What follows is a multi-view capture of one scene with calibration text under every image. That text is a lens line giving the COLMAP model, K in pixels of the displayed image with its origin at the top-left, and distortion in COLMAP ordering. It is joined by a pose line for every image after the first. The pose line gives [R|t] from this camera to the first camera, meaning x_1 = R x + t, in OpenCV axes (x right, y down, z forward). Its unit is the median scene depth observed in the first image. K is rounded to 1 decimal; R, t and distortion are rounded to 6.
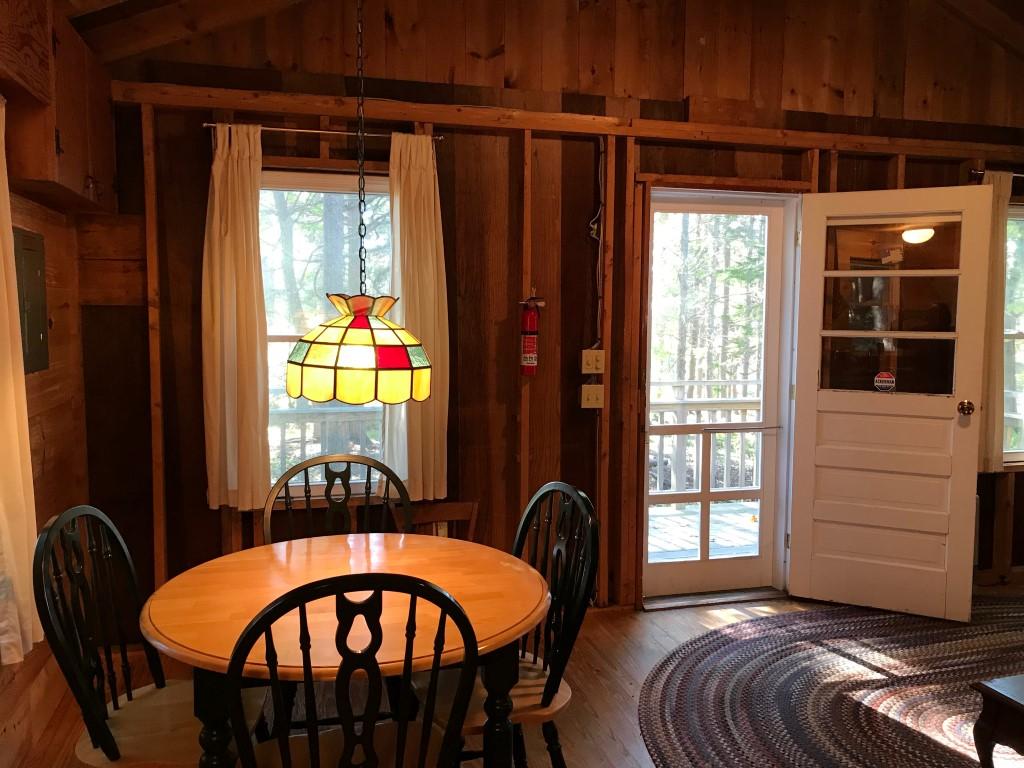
lens RADIAL K [[824.1, 0, 512.6], [0, 824.1, 372.5], [0, 0, 1]] dist [0.067154, -0.078306]
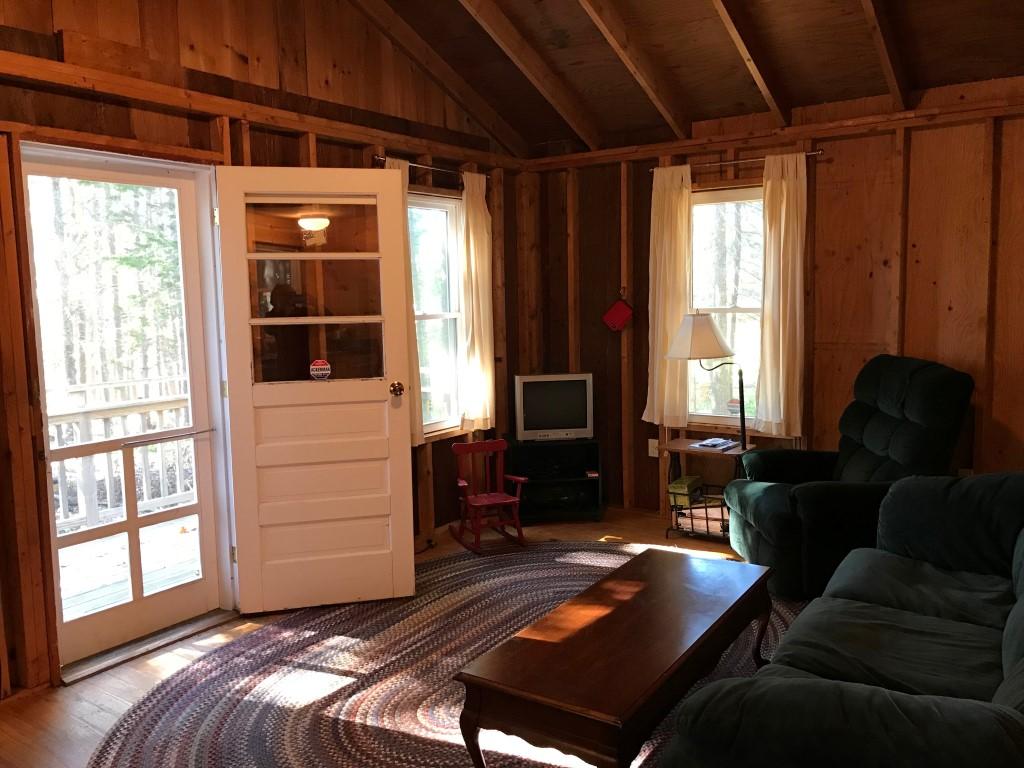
lens RADIAL K [[837.7, 0, 507.5], [0, 837.7, 378.2], [0, 0, 1]] dist [0.010507, 0.007005]
pose [[0.773294, -0.087378, 0.627998, 0.007517], [0.074787, 0.996114, 0.046507, -0.007275], [-0.629621, 0.011002, 0.776824, 0.110292]]
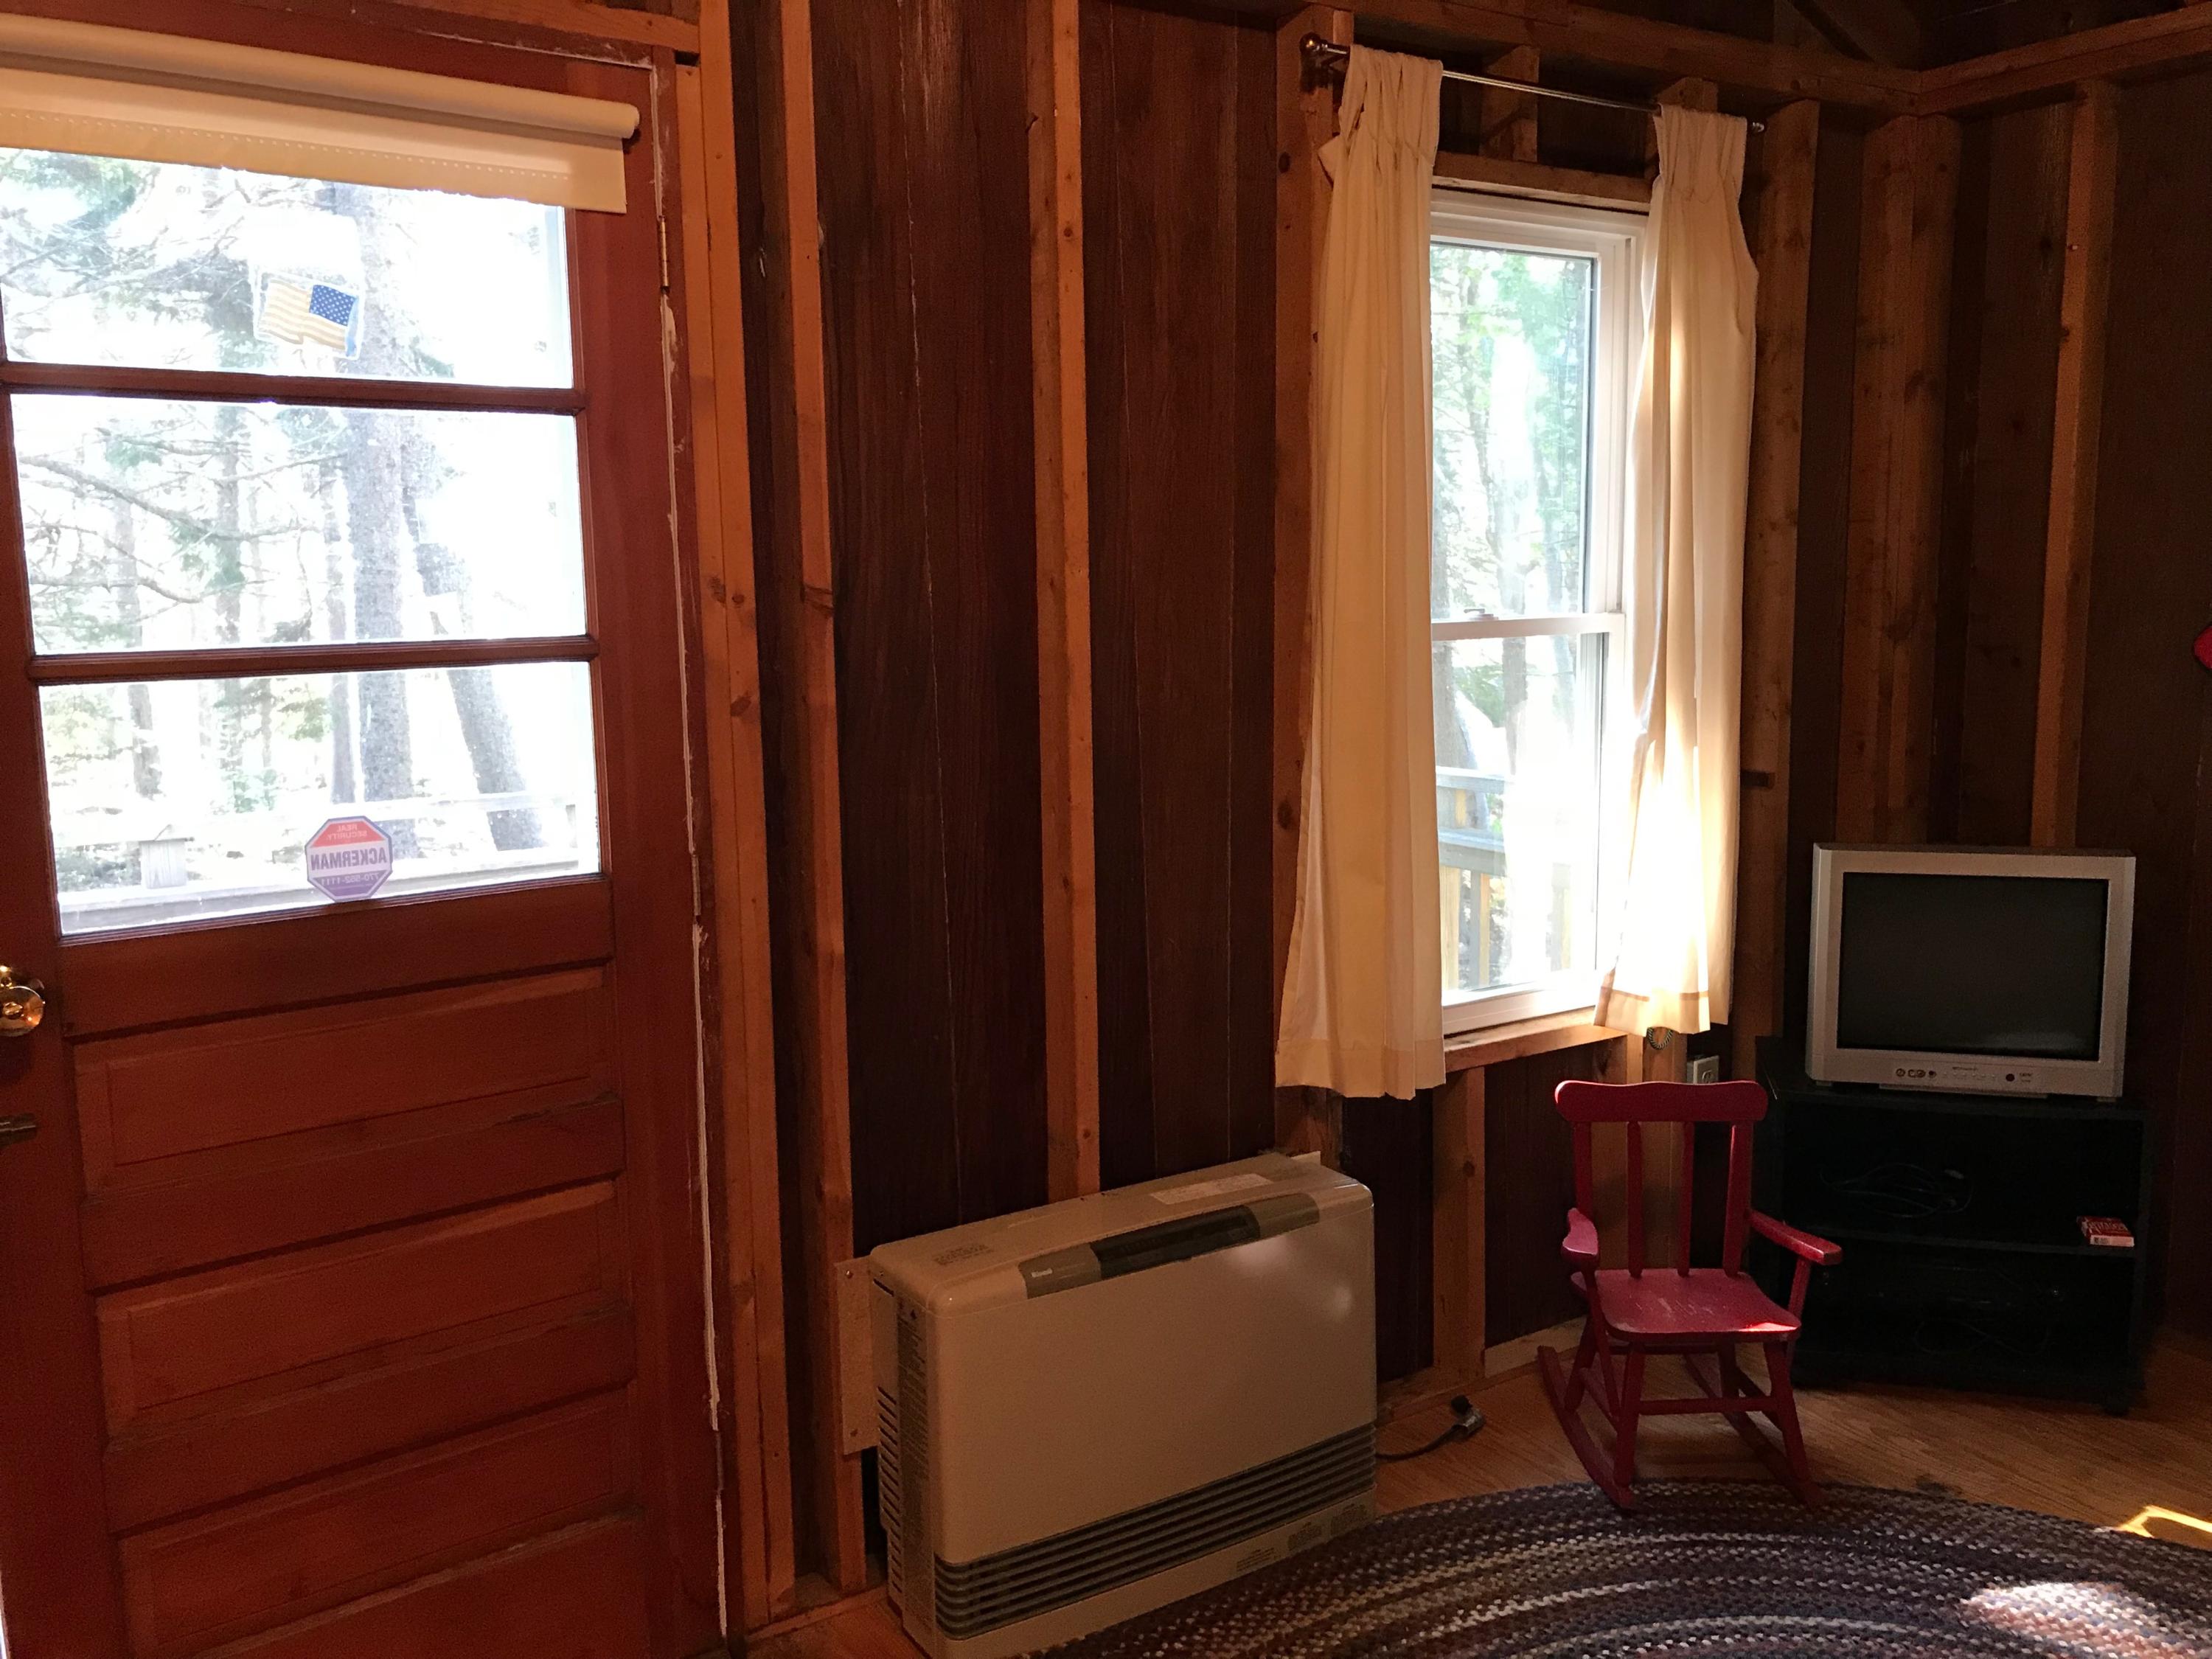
lens RADIAL K [[1780.3, 0, 1107.2], [0, 1780.3, 804.6], [0, 0, 1]] dist [0.067154, -0.078306]
pose [[0.953790, -0.059502, 0.294525, 0.308809], [0.043642, 0.997236, 0.060138, -0.027542], [-0.297289, -0.044505, 0.953750, 0.458047]]
